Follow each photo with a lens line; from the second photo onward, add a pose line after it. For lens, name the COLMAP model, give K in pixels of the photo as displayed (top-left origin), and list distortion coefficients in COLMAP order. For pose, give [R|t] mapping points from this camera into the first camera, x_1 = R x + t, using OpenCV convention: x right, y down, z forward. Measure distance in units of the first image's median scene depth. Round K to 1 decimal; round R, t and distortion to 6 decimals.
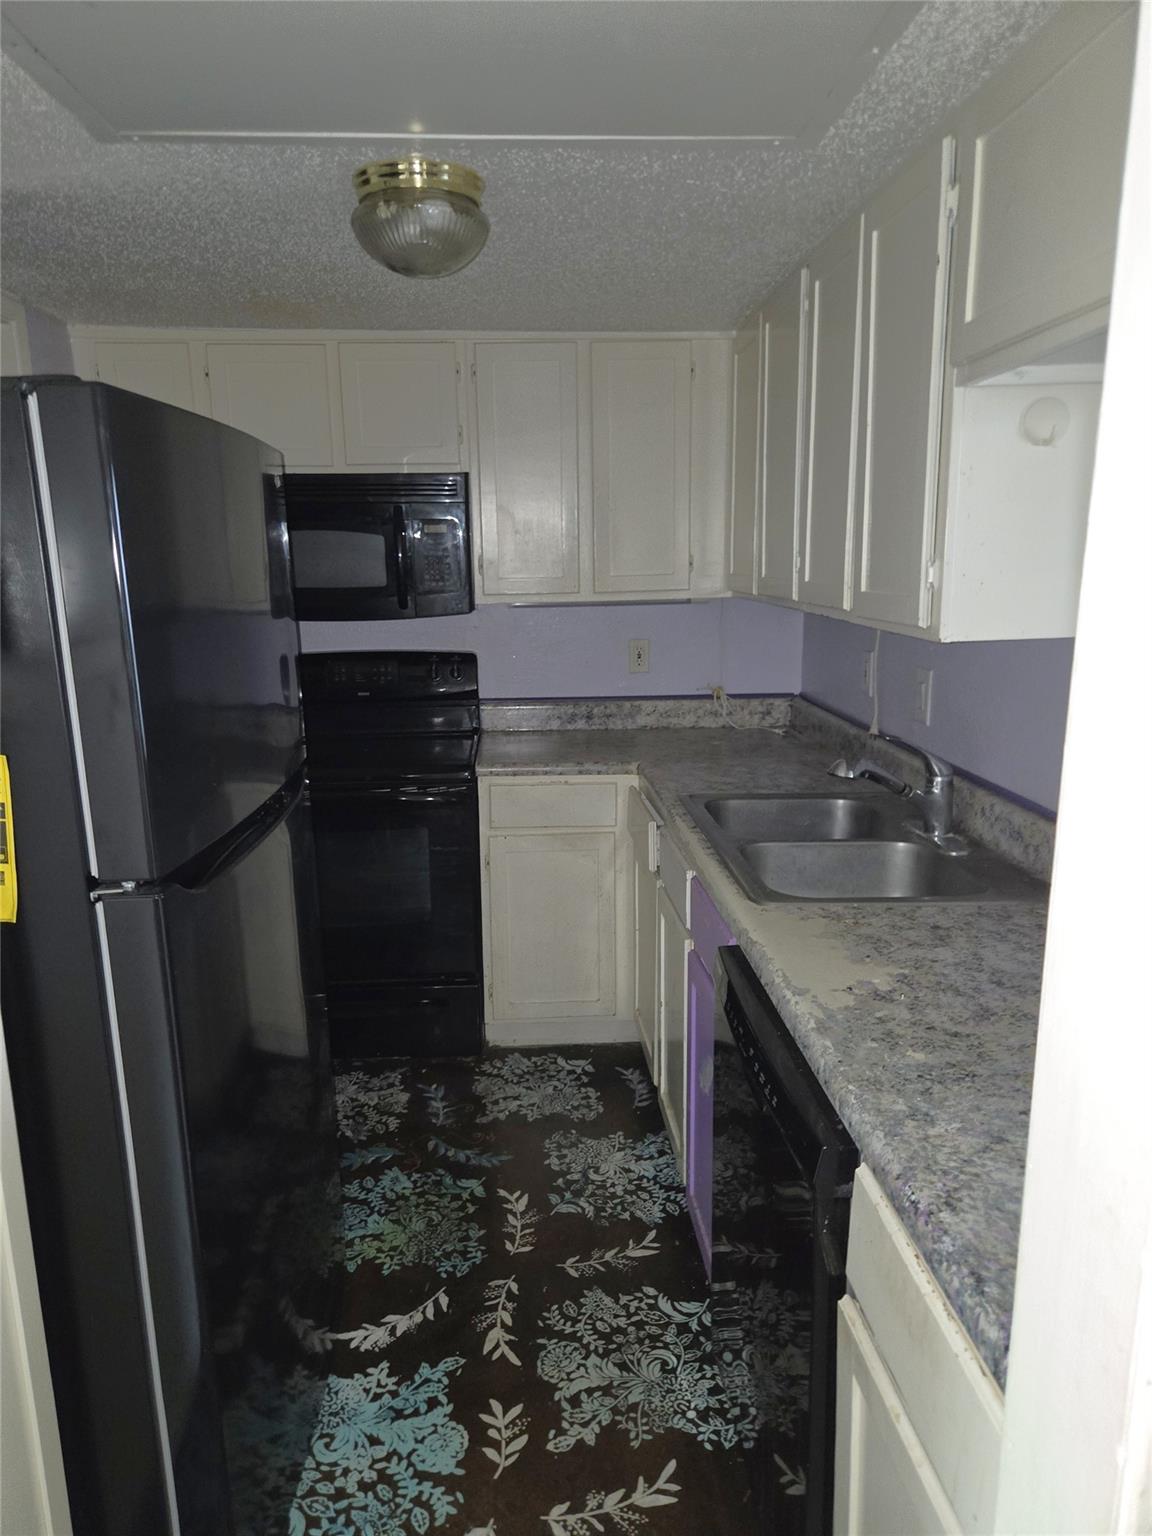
lens RADIAL K [[1028.2, 0, 574.3], [0, 1028.2, 766.8], [0, 0, 1]] dist [0.003060, 0.000019]
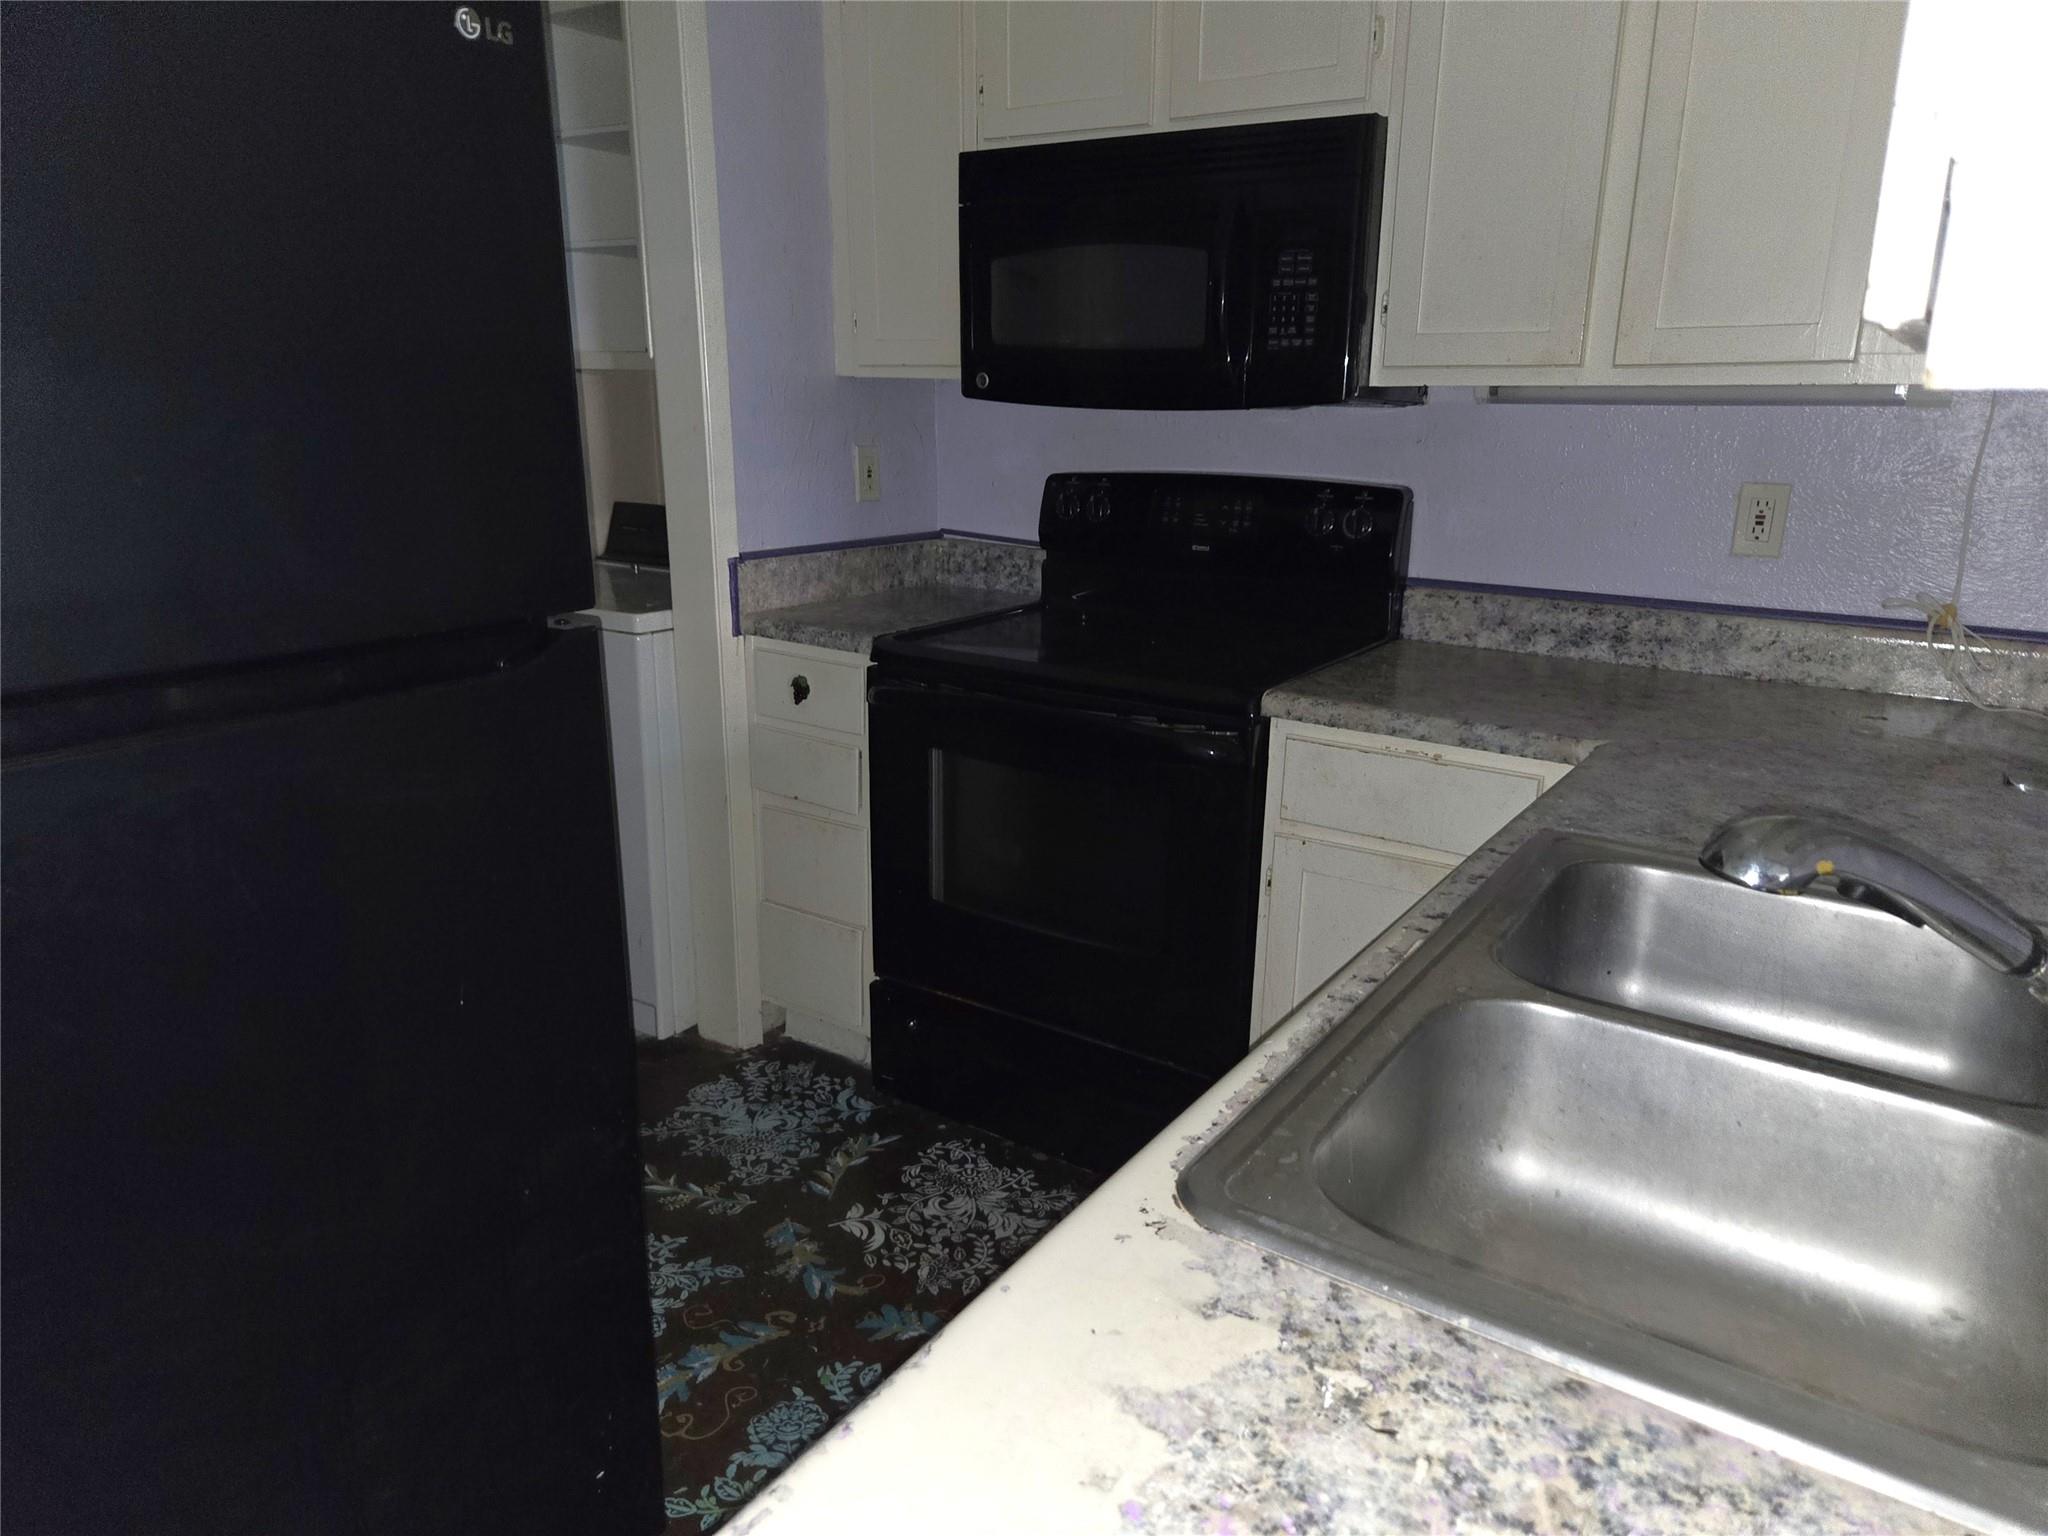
lens RADIAL K [[1371.0, 0, 1023.8], [0, 1371.0, 779.5], [0, 0, 1]] dist [0.003060, 0.000019]
pose [[0.791645, 0.185133, -0.582258, 0.183914], [-0.141671, 0.982636, 0.119818, -0.020724], [0.594329, -0.012364, 0.804127, 0.310837]]
